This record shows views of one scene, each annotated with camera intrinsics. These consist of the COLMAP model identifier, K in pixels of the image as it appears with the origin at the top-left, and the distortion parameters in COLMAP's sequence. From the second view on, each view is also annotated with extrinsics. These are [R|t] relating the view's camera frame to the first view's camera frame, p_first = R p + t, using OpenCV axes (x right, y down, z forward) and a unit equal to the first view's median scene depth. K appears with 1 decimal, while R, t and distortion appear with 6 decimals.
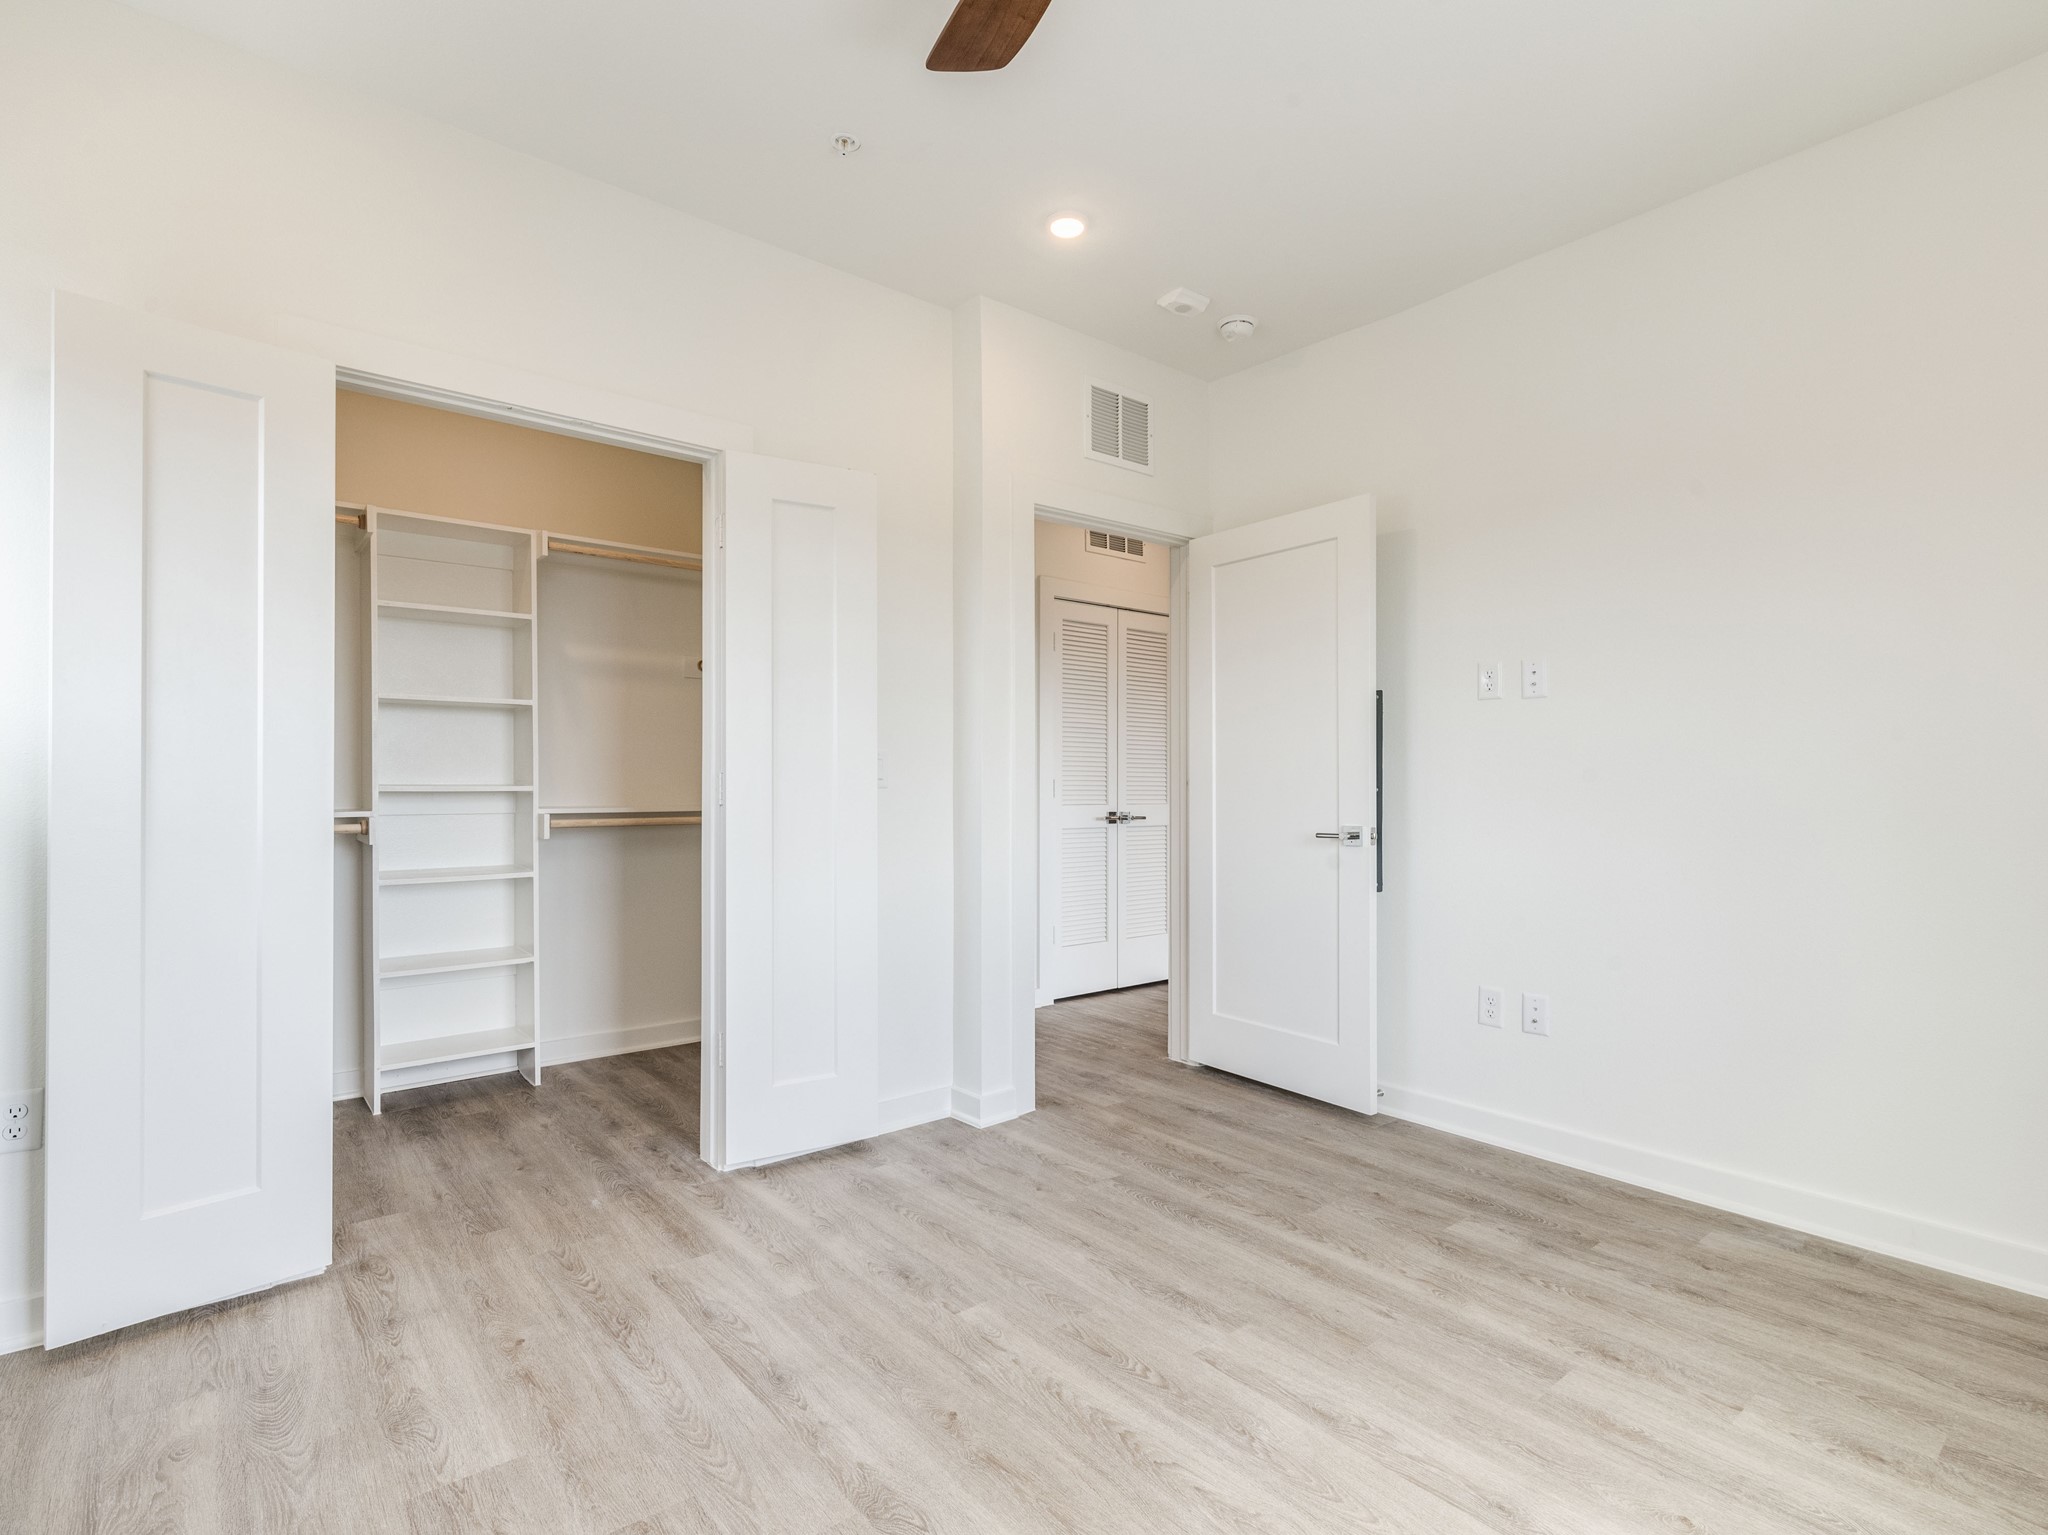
lens RADIAL K [[1023.3, 0, 1025.2], [0, 1023.3, 775.2], [0, 0, 1]] dist [-0.002985, -0.000137]
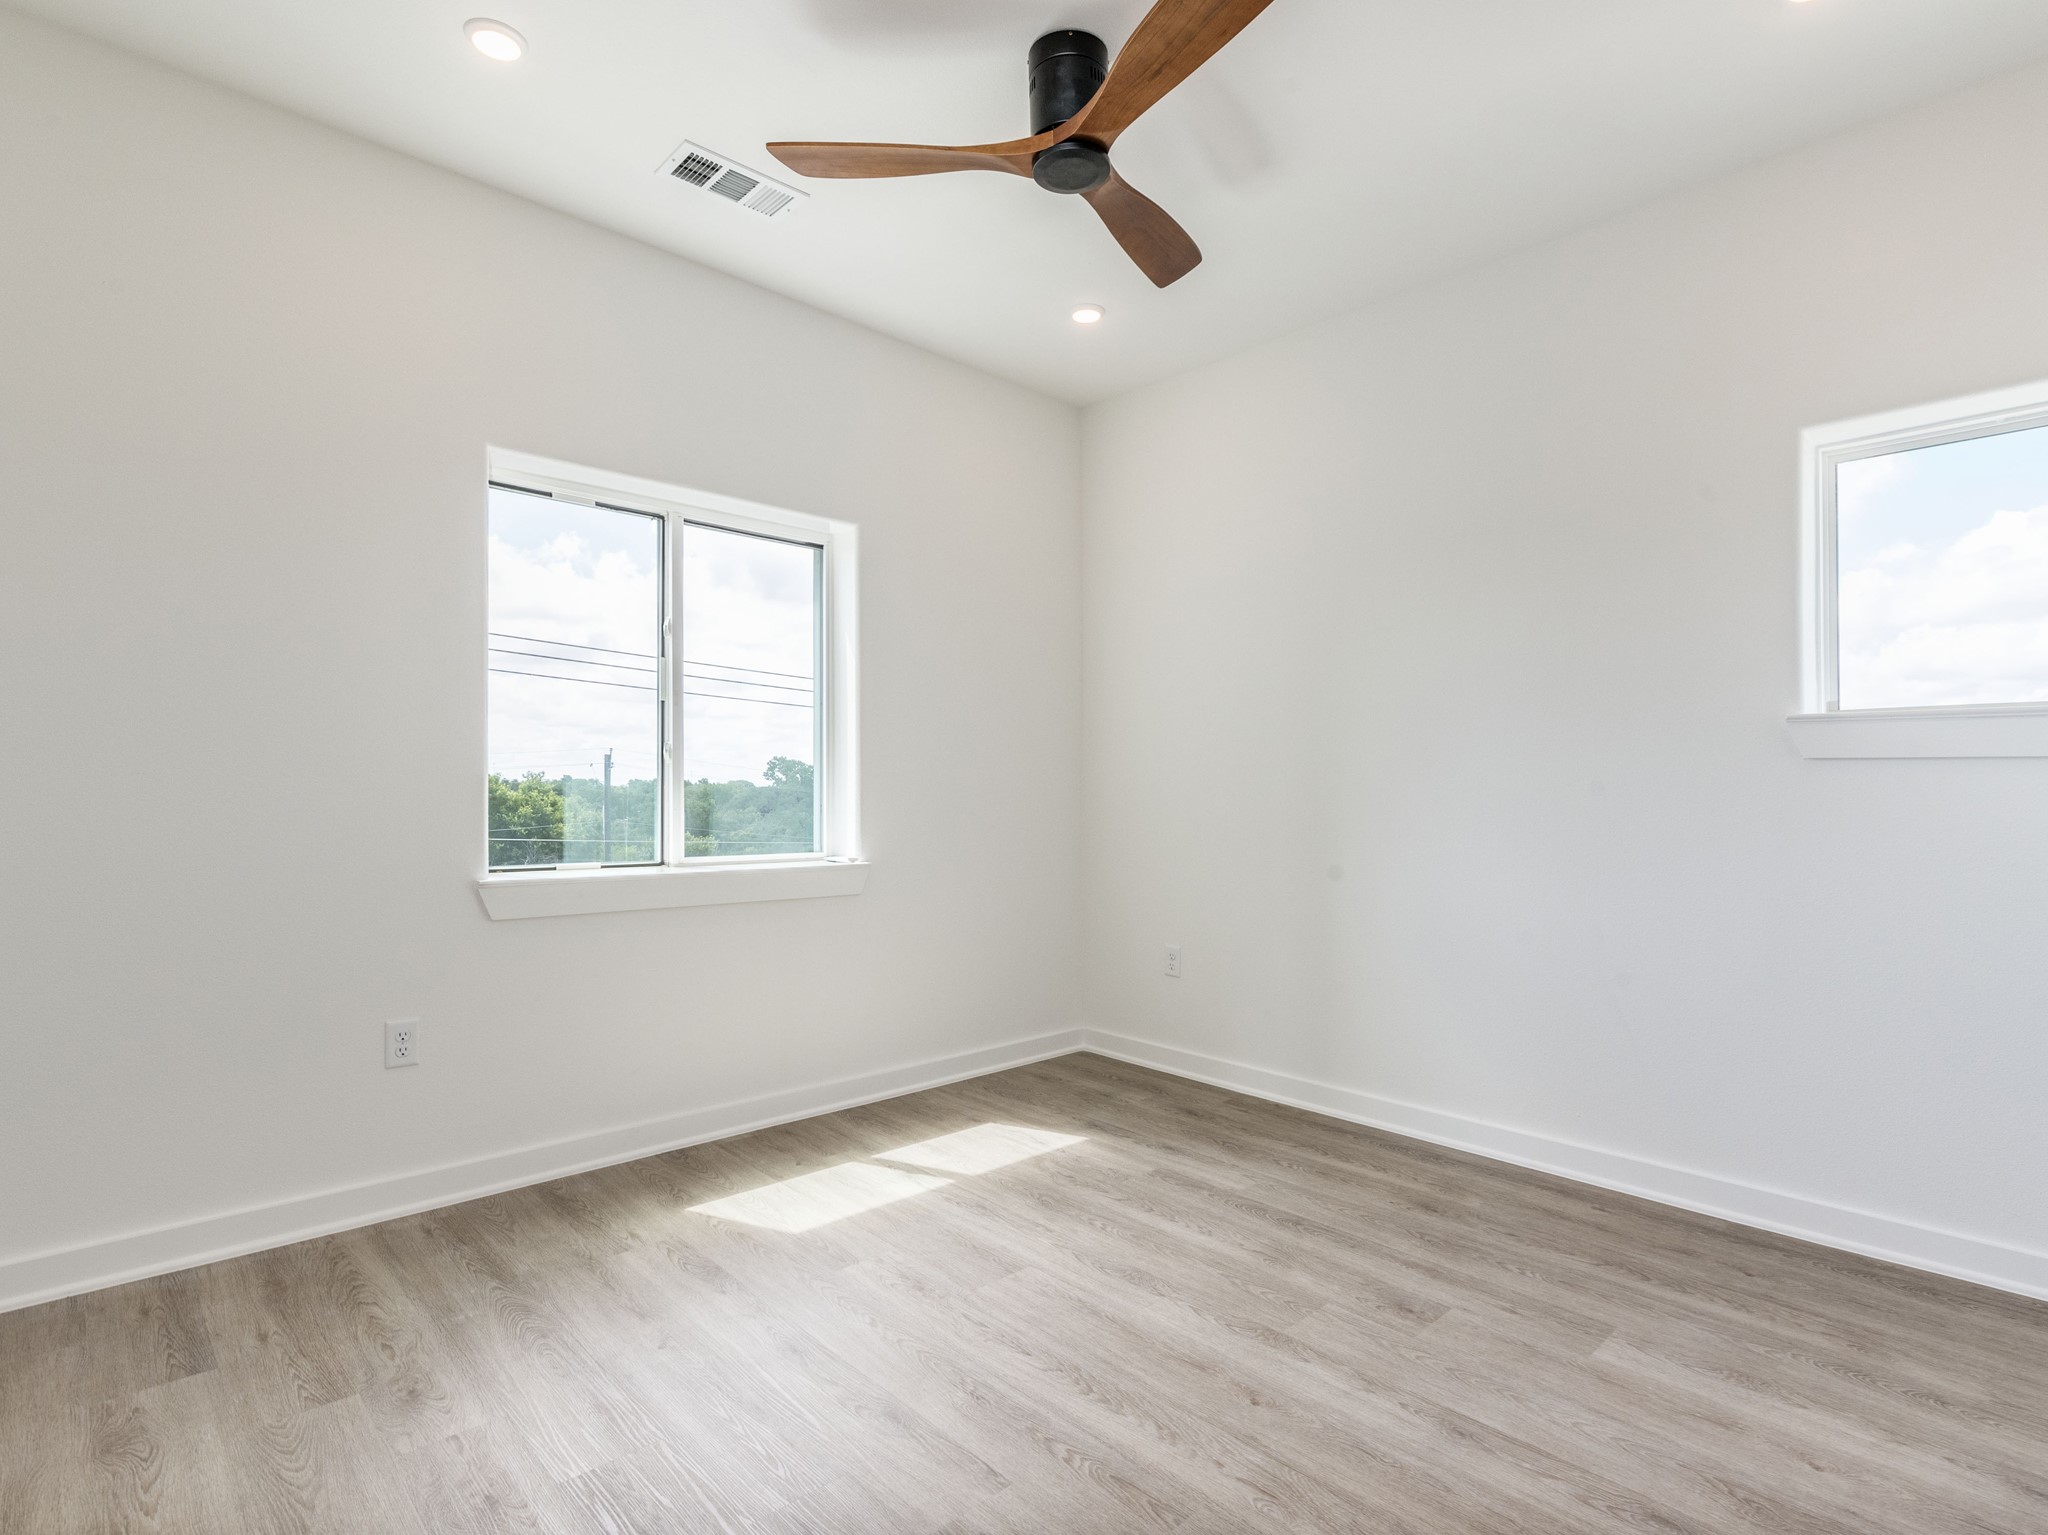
lens RADIAL K [[1023.3, 0, 1022.8], [0, 1023.3, 776.6], [0, 0, 1]] dist [-0.002985, -0.000137]
pose [[-0.997790, -0.010358, -0.065635, 0.237210], [-0.009184, 0.999793, -0.018161, 0.013921], [0.065809, -0.017518, -0.997678, 2.020311]]
